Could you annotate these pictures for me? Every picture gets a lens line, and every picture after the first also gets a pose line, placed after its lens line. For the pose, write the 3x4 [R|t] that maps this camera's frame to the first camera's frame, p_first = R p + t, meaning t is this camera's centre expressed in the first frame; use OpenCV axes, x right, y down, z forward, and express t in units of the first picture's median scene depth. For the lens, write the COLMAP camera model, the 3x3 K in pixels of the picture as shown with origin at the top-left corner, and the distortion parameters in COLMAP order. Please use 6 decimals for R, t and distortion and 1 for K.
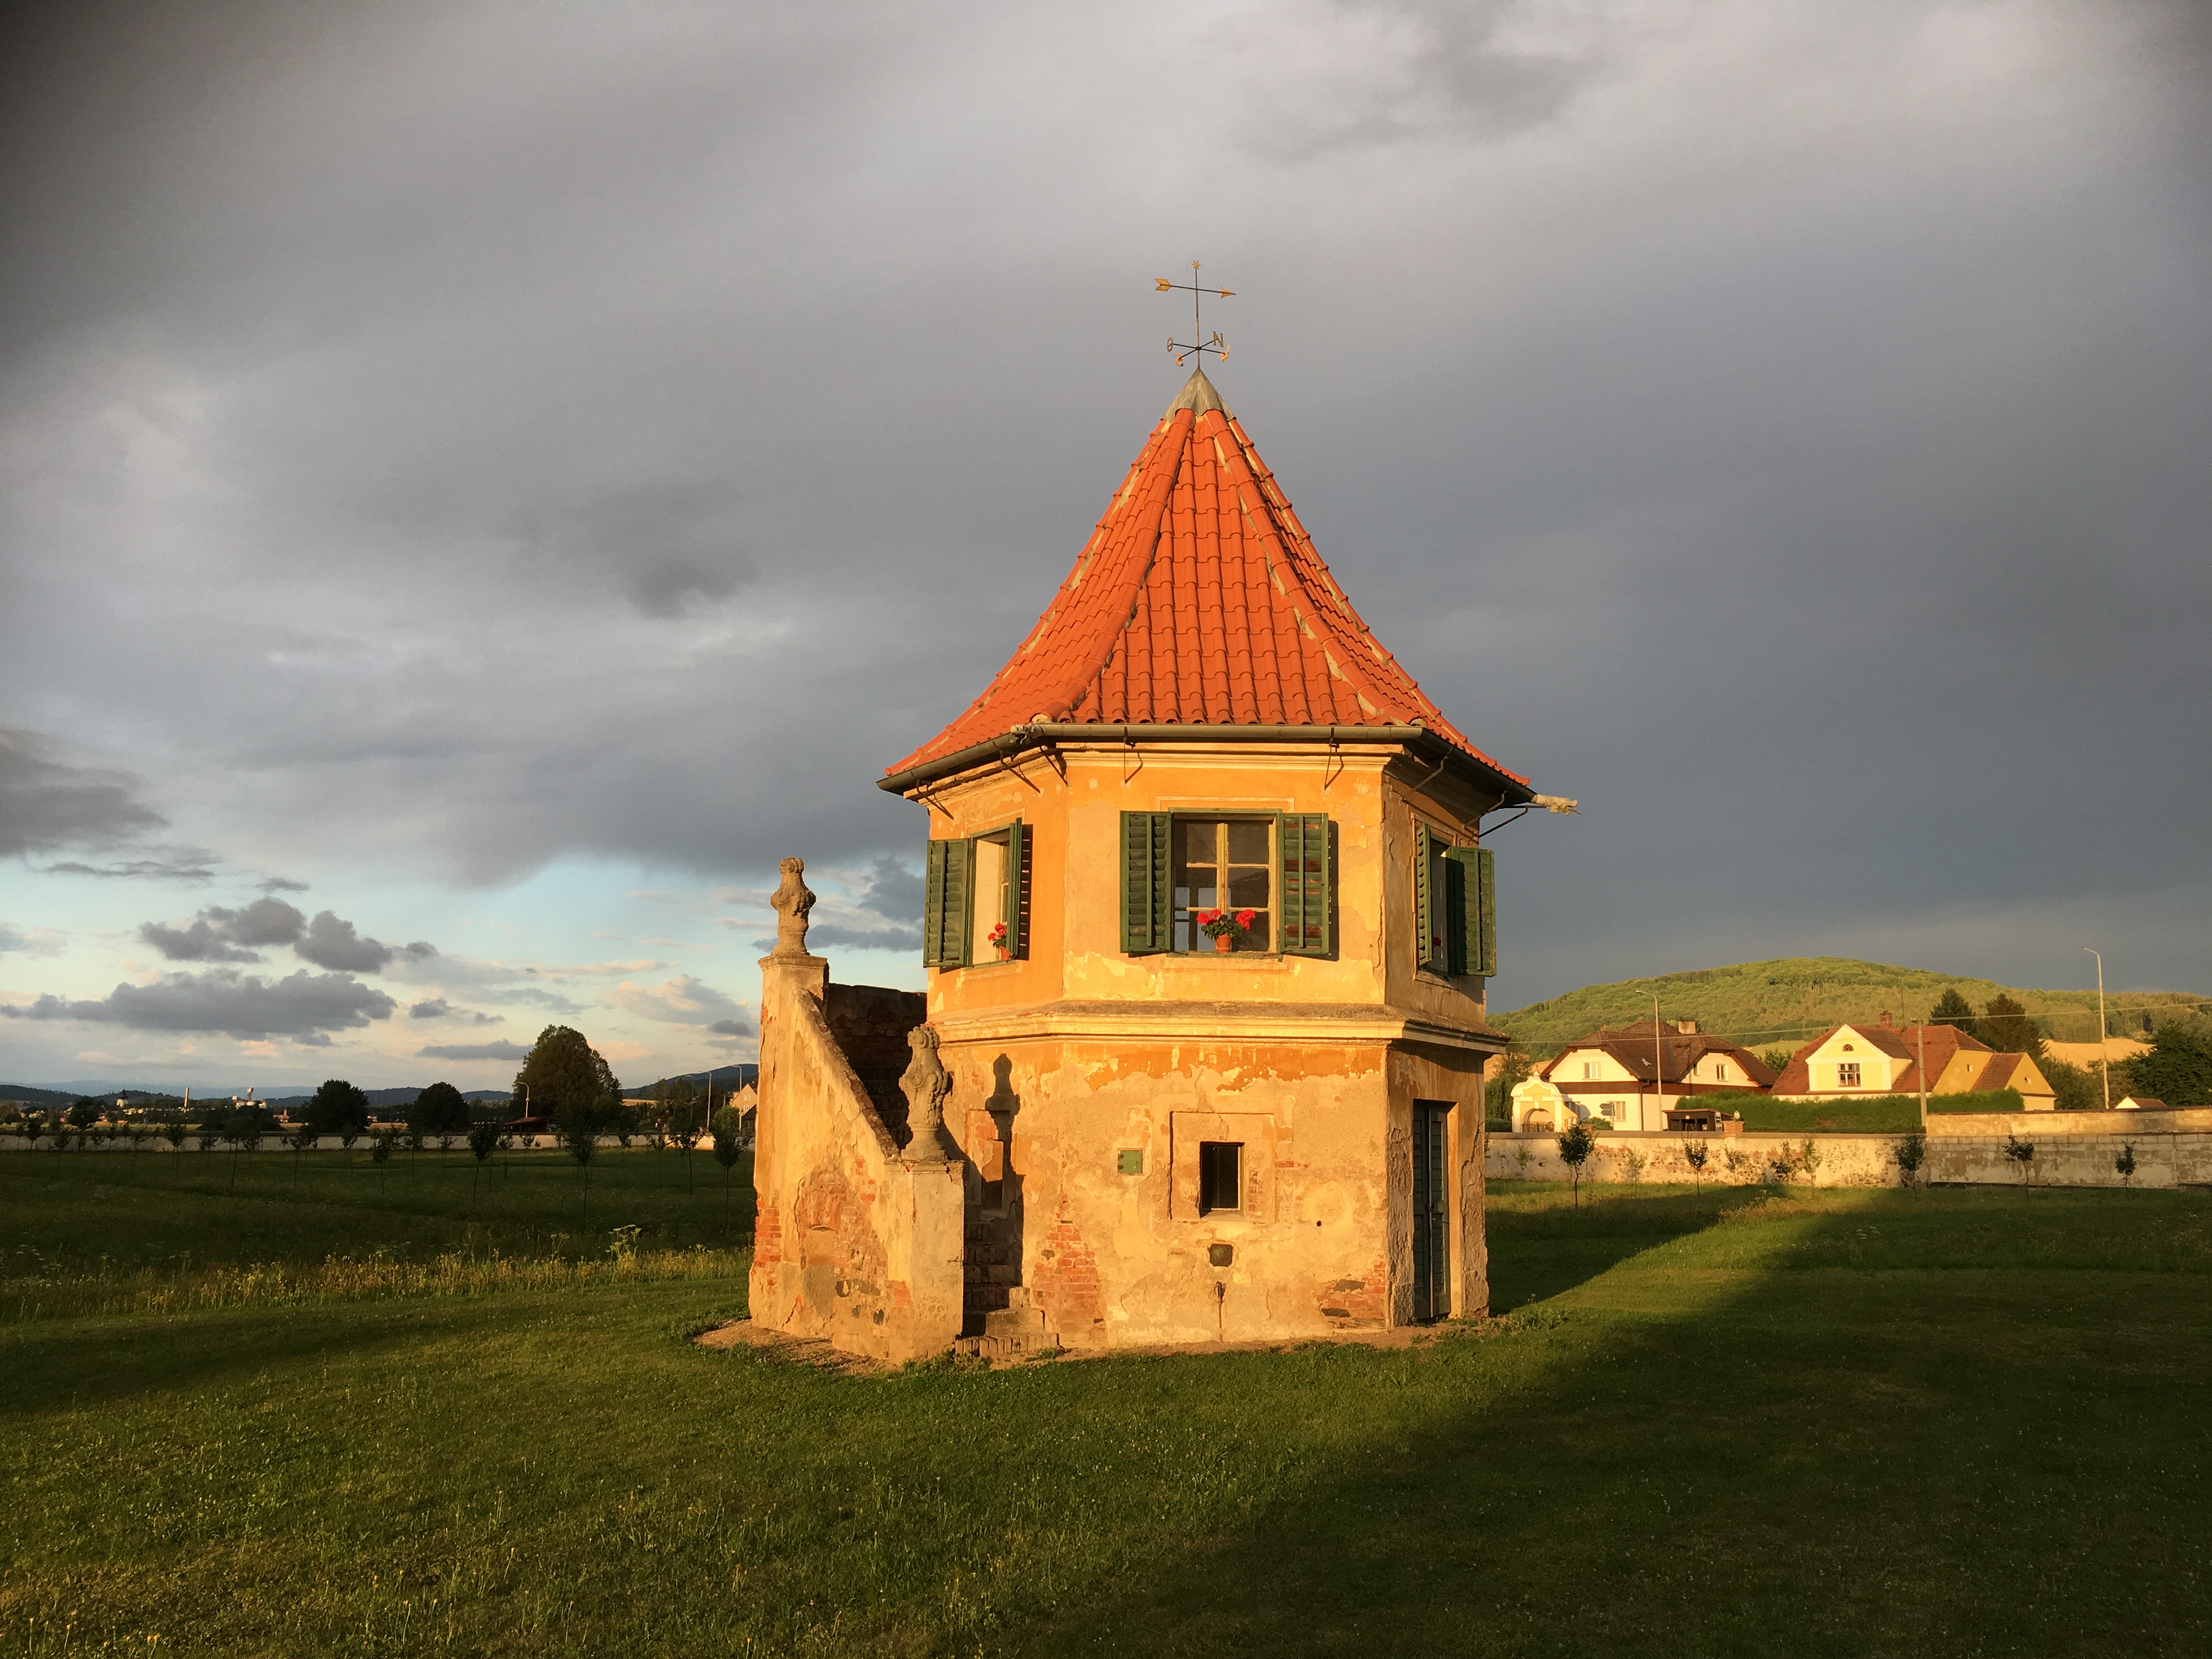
lens RADIAL K [[1822.8, 0, 1106.0], [0, 1822.8, 829.5], [0, 0, 1]] dist [0.063487, -0.000751]
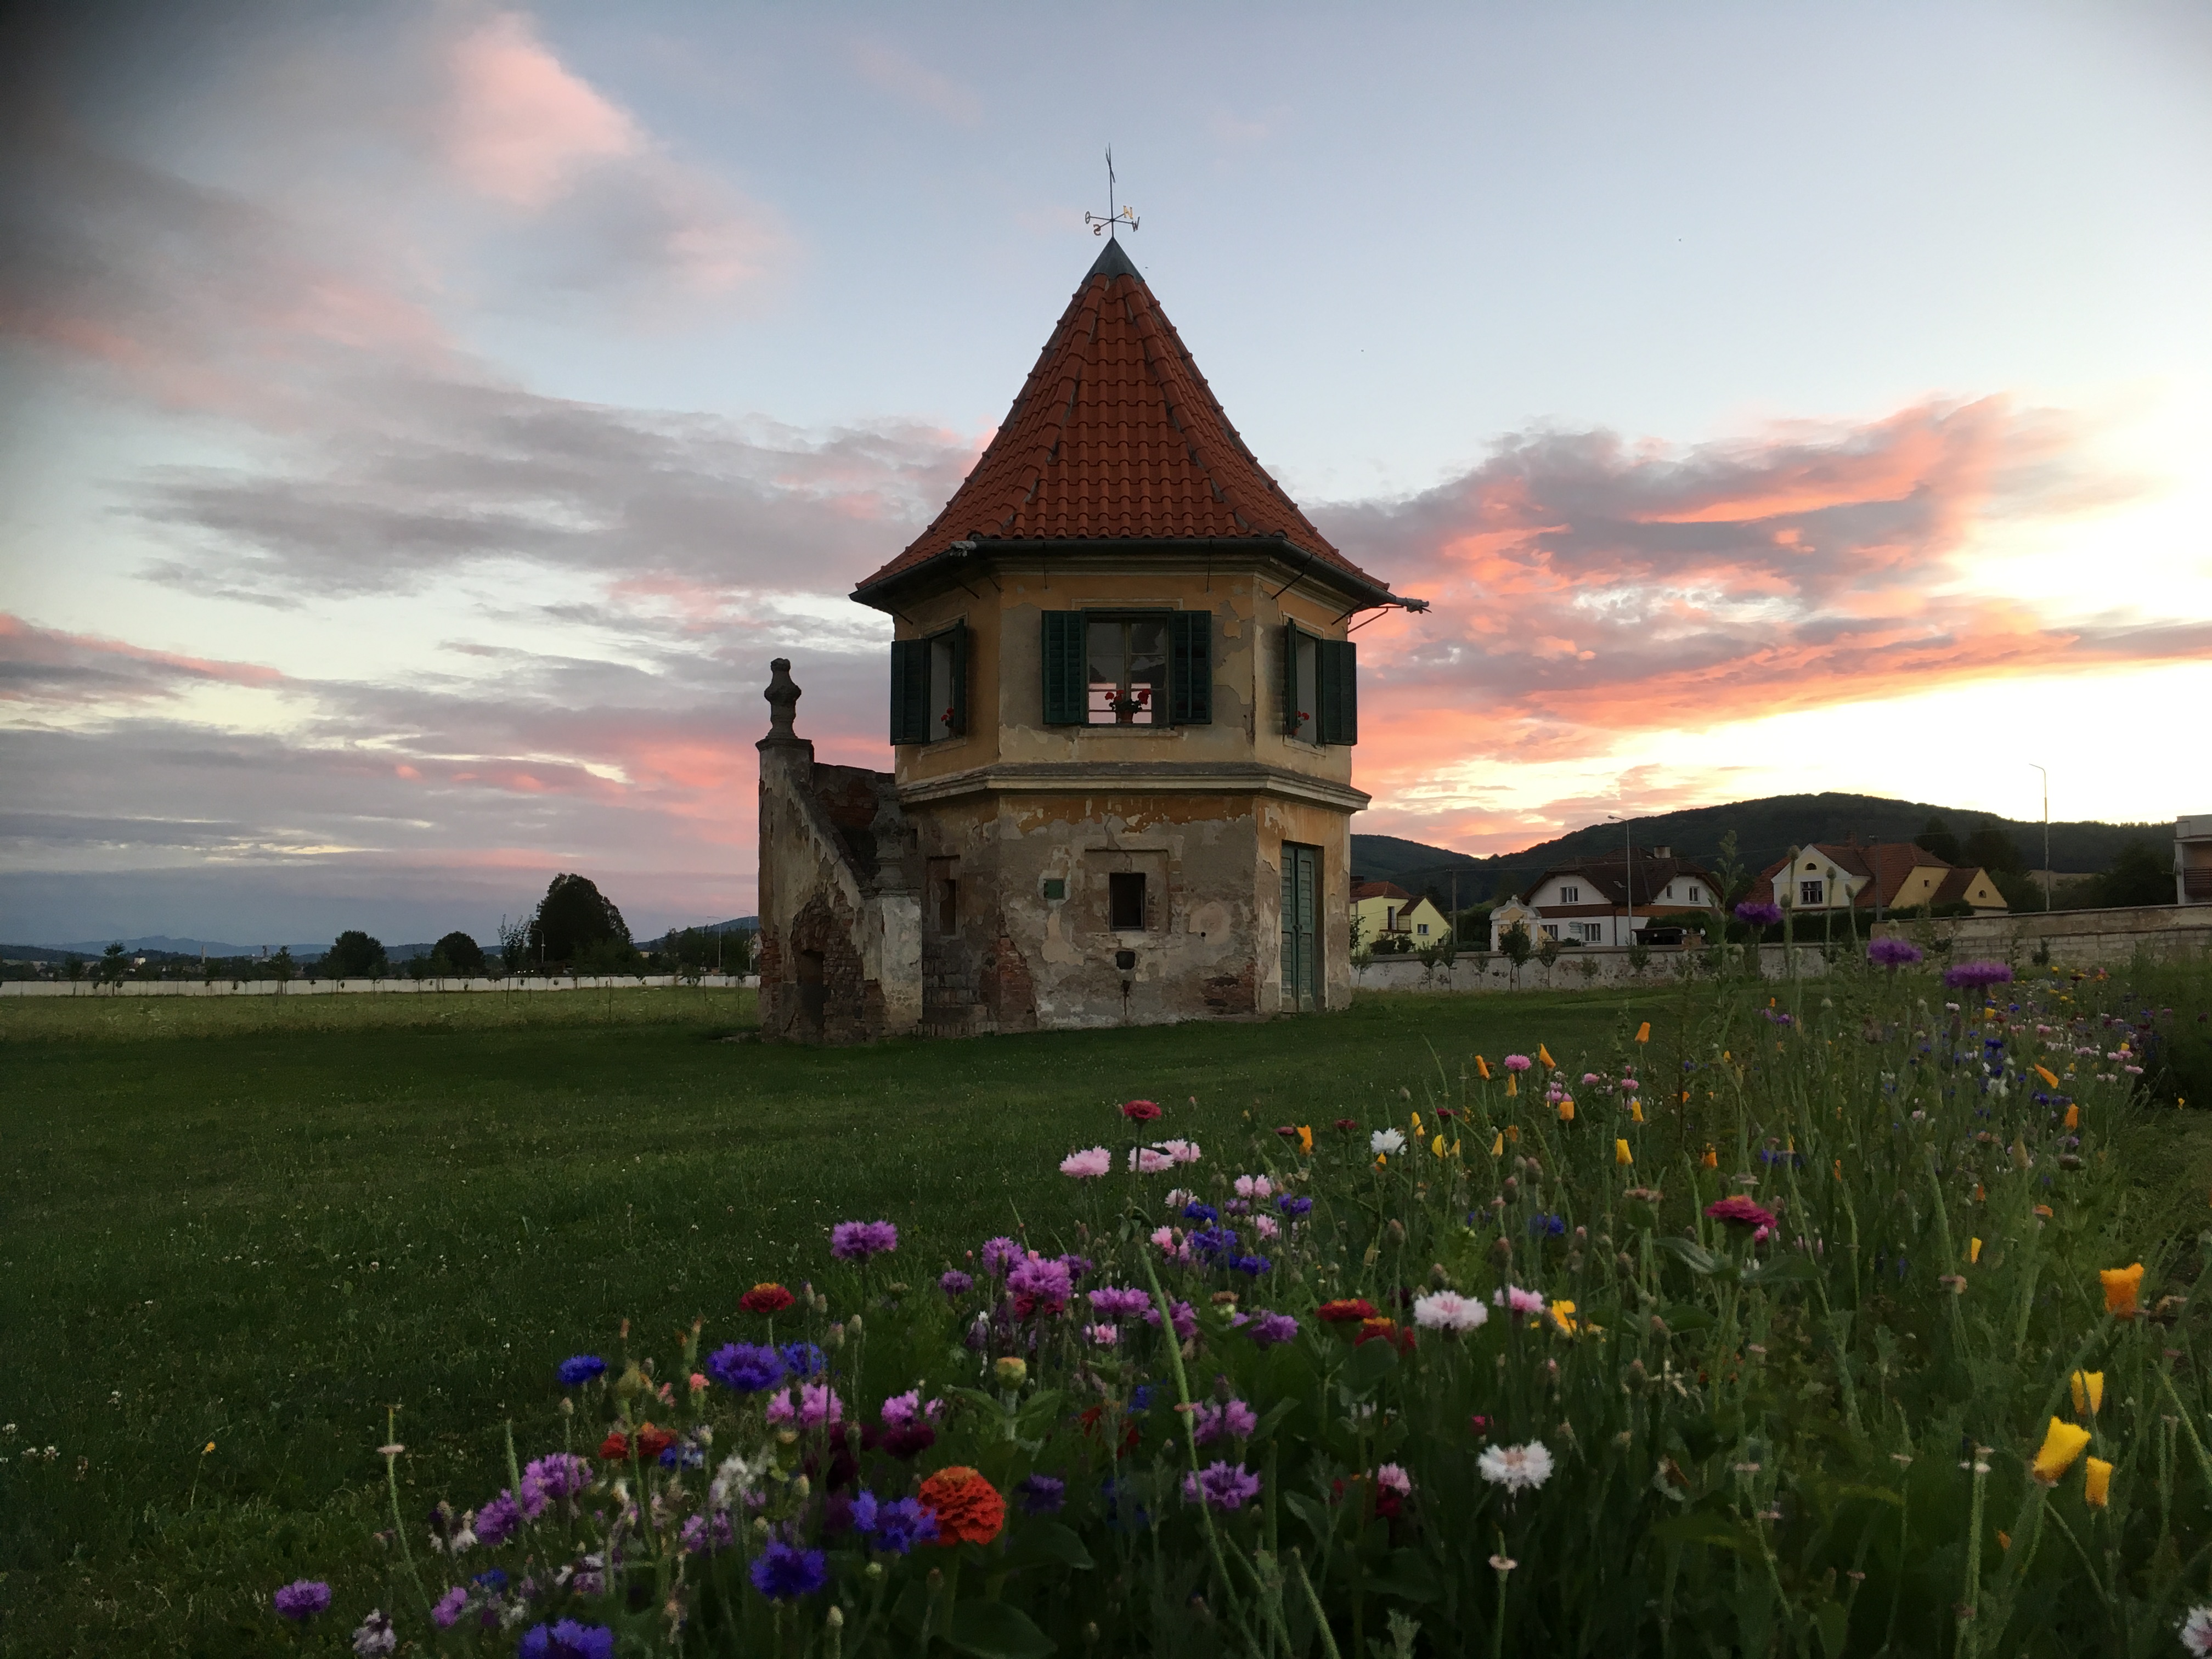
lens RADIAL K [[1822.8, 0, 1106.0], [0, 1822.8, 829.5], [0, 0, 1]] dist [0.063487, -0.000751]
pose [[0.999882, -0.015252, -0.002038, 0.051950], [0.015369, 0.996391, 0.083476, 0.035330], [0.000758, -0.083498, 0.996508, -0.252185]]
